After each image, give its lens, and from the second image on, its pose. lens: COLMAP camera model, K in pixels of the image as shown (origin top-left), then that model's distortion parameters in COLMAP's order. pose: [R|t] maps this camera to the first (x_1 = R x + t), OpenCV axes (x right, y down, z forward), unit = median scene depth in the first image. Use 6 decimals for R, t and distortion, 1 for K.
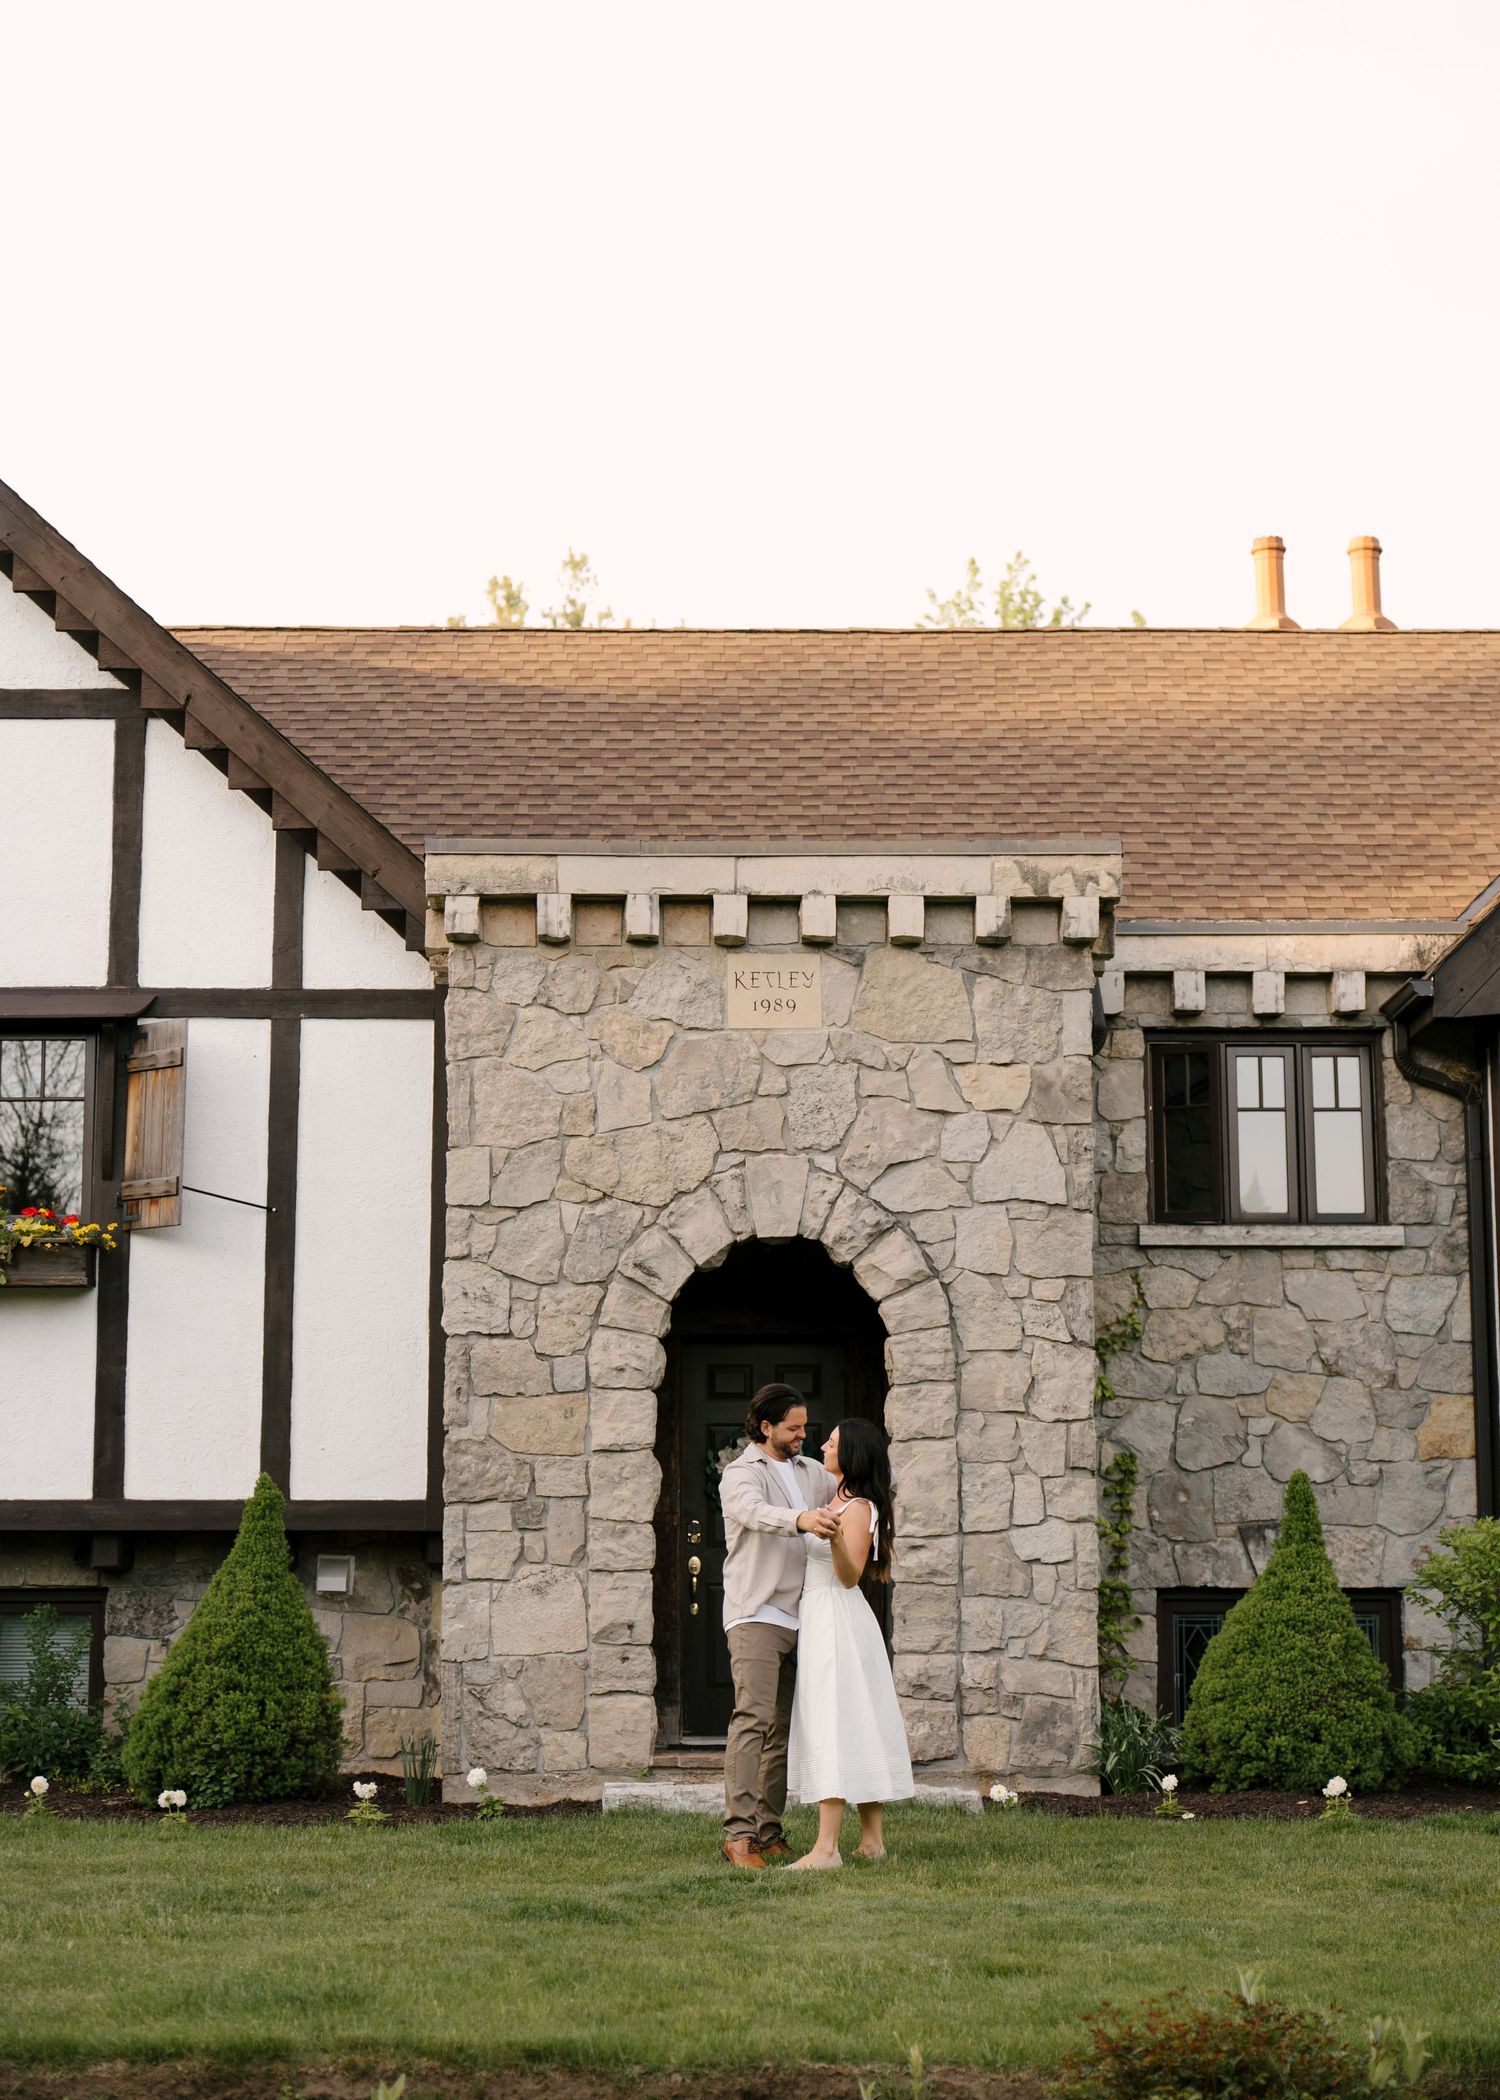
lens RADIAL K [[3482.0, 0, 785.0], [0, 3482.0, 992.4], [0, 0, 1]] dist [0.008006, 0.000000]
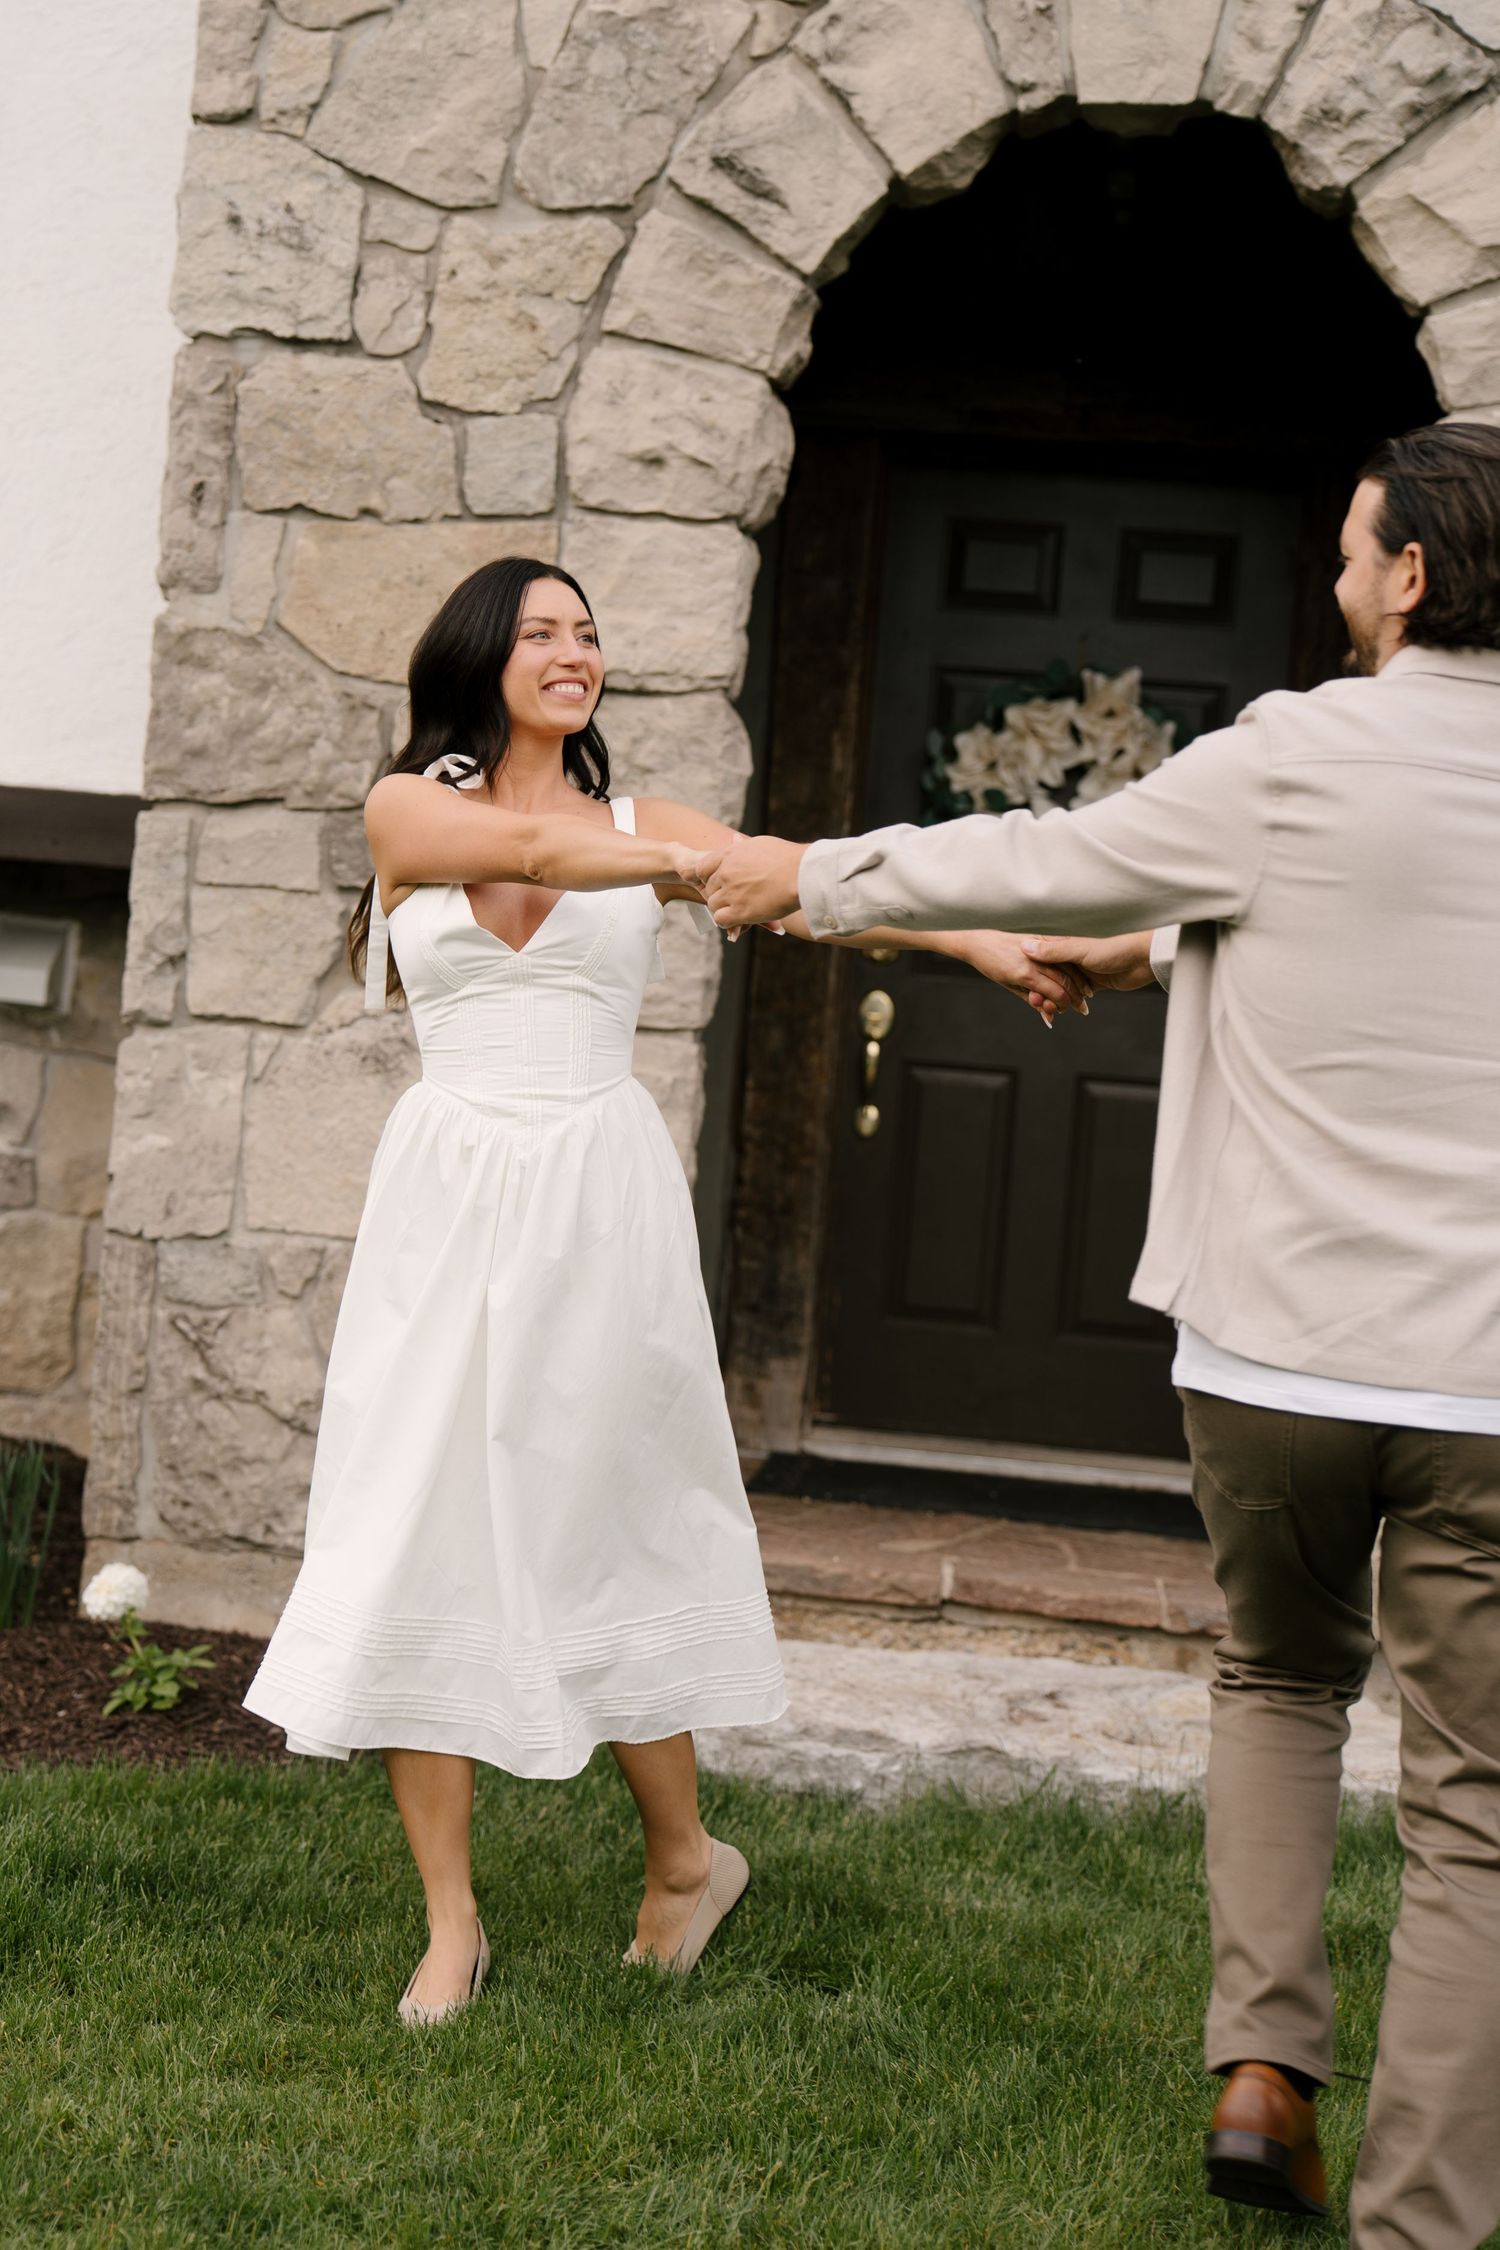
lens RADIAL K [[3858.3, 0, 588.4], [0, 3858.3, 1006.1], [0, 0, 1]] dist [0.003506, 0.000000]
pose [[0.984616, 0.083047, -0.153736, 0.010414], [-0.053900, 0.981282, 0.184877, 0.090323], [0.166212, -0.173746, 0.970662, 0.610715]]
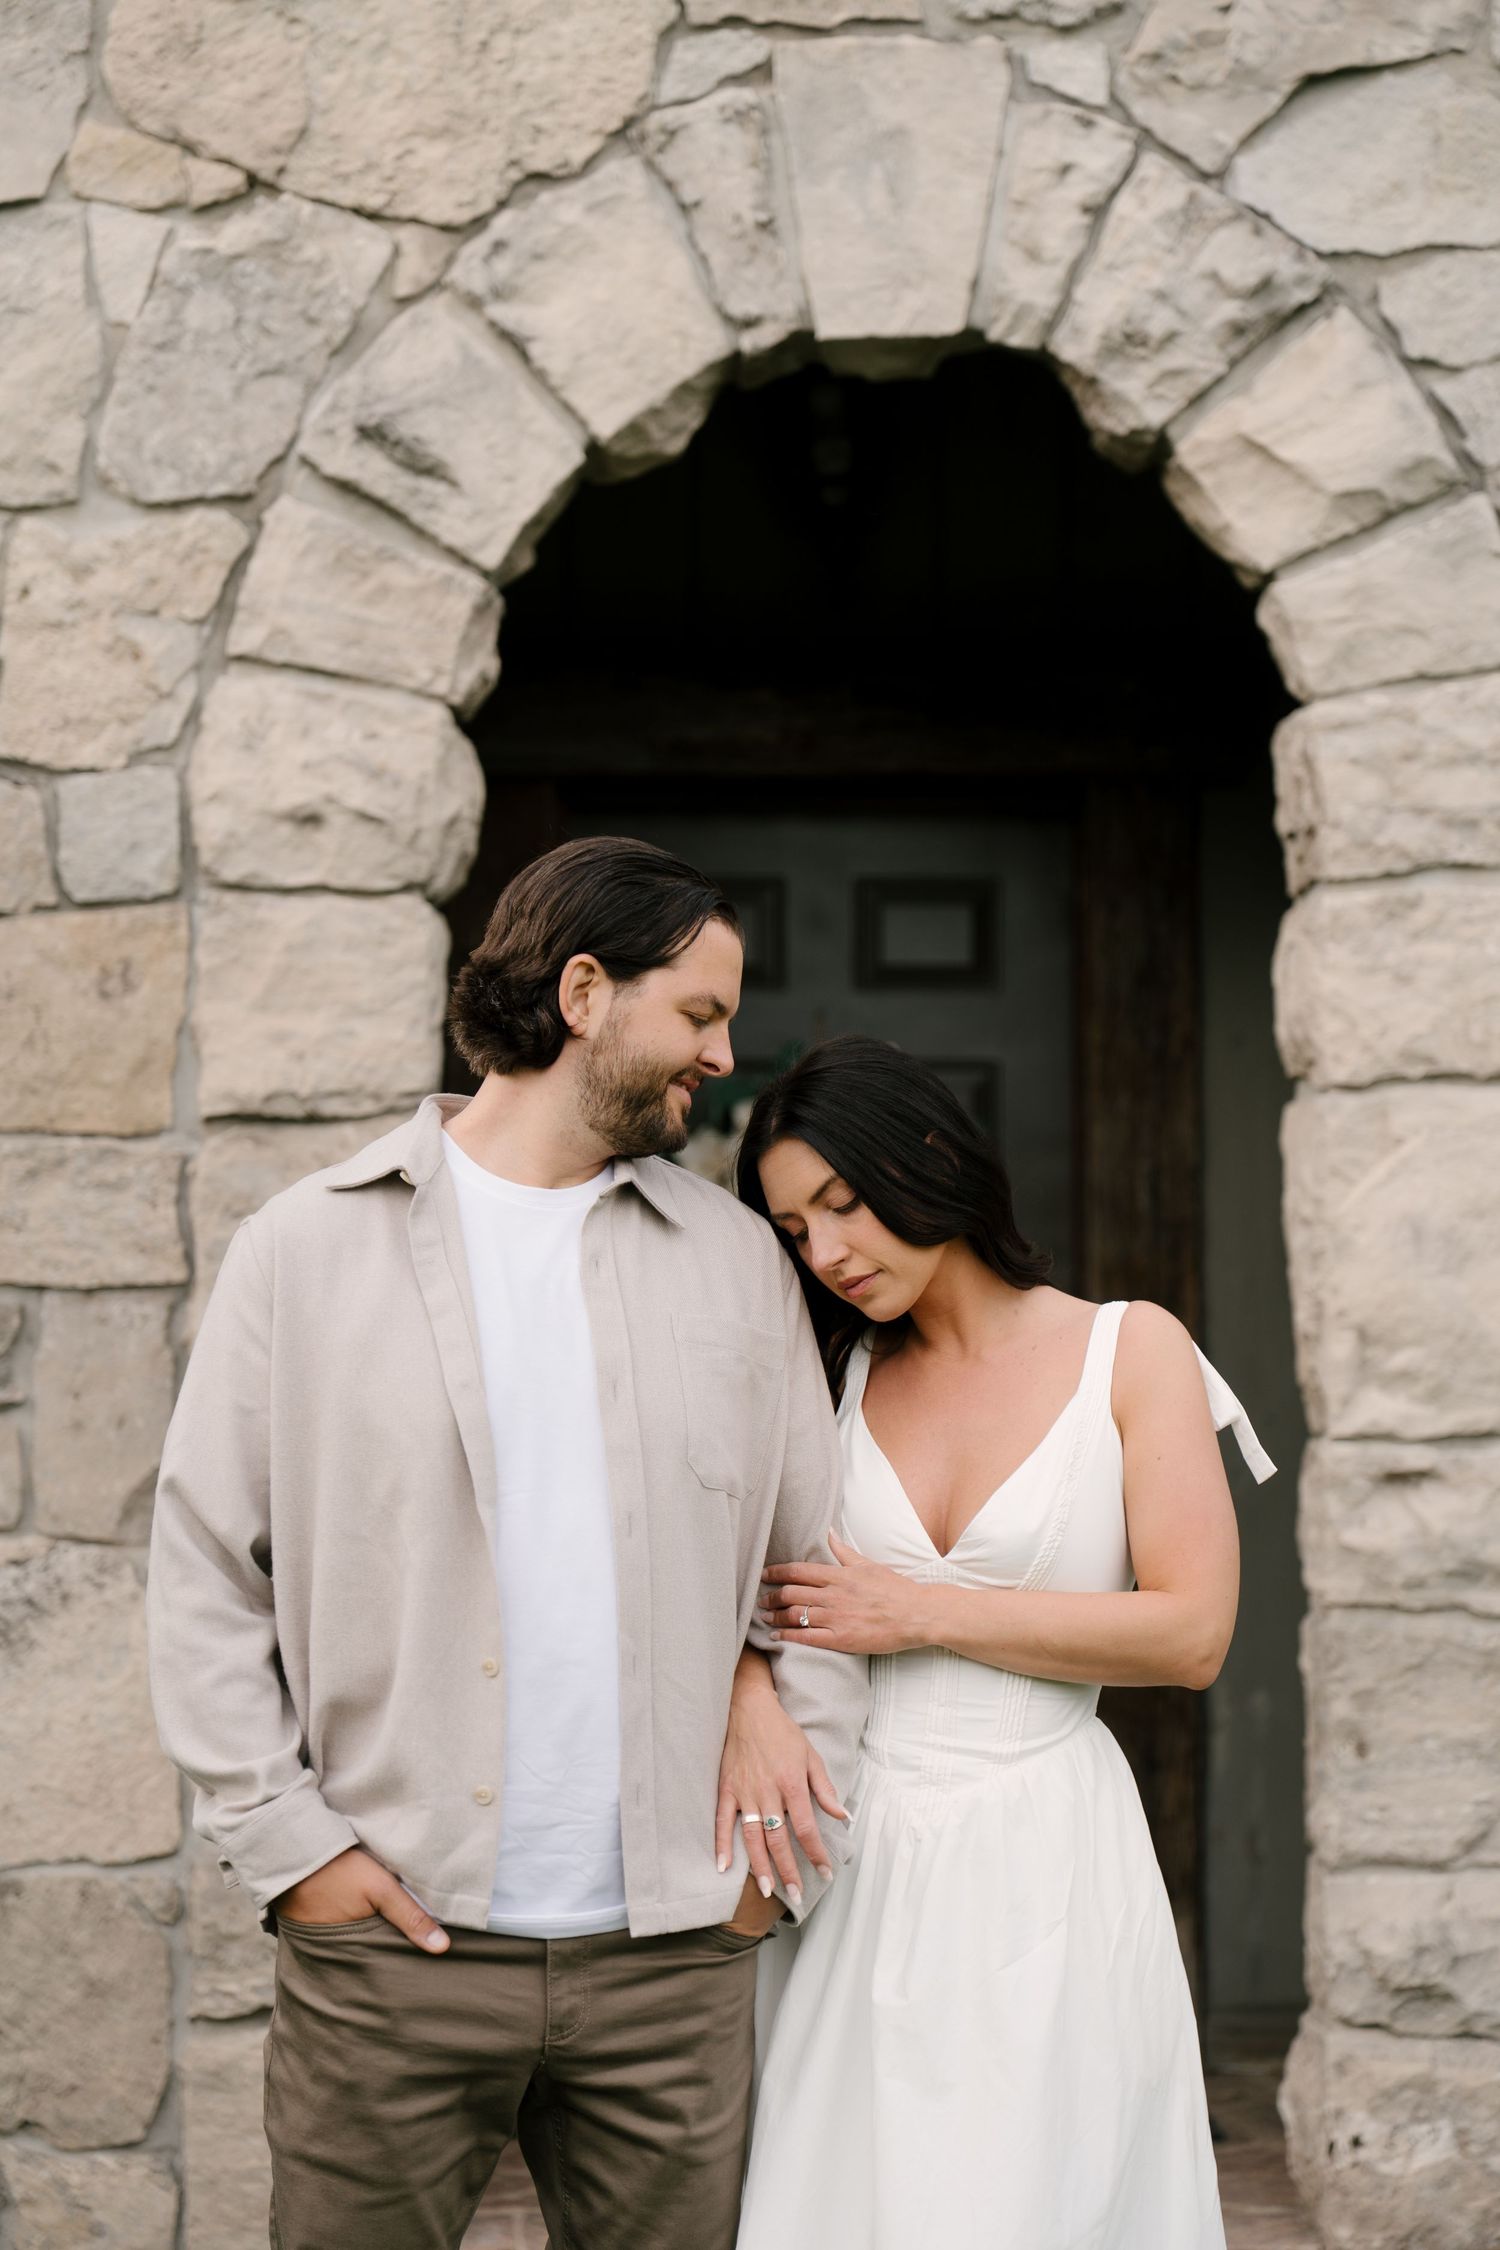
lens RADIAL K [[4266.1, 0, 770.5], [0, 4266.1, 1157.3], [0, 0, 1]] dist [-0.002133, 0.000000]
pose [[0.999991, 0.003762, -0.001723, -0.010781], [-0.003540, 0.993379, 0.114829, 0.095853], [0.002143, -0.114822, 0.993384, 0.667116]]
